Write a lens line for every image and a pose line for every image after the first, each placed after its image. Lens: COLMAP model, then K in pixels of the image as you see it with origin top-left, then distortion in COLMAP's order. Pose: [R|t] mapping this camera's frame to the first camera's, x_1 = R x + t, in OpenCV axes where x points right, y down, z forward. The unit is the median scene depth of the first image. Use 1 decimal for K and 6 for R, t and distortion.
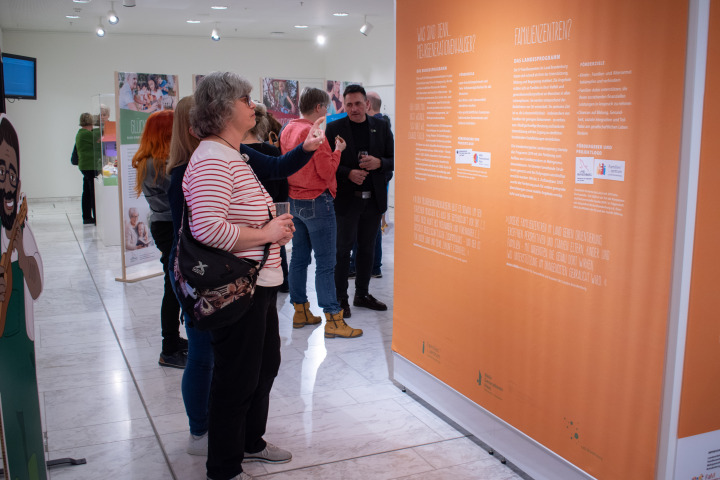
lens RADIAL K [[763.0, 0, 361.2], [0, 763.0, 239.9], [0, 0, 1]] dist [-0.078124, 0.000000]
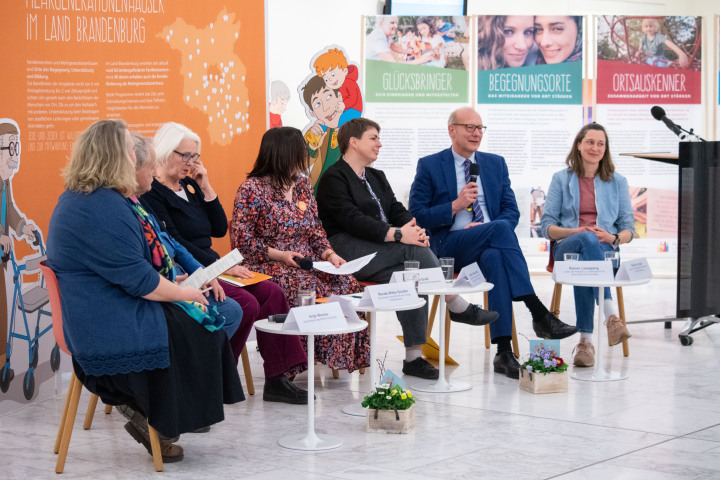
lens RADIAL K [[1875.1, 0, 359.6], [0, 1875.1, 237.8], [0, 0, 1]] dist [-0.154848, 0.000000]
pose [[0.462920, 0.077164, -0.883035, 1.425583], [-0.146458, 0.989170, 0.009660, 0.001356], [0.874217, 0.124856, 0.469208, 0.049892]]
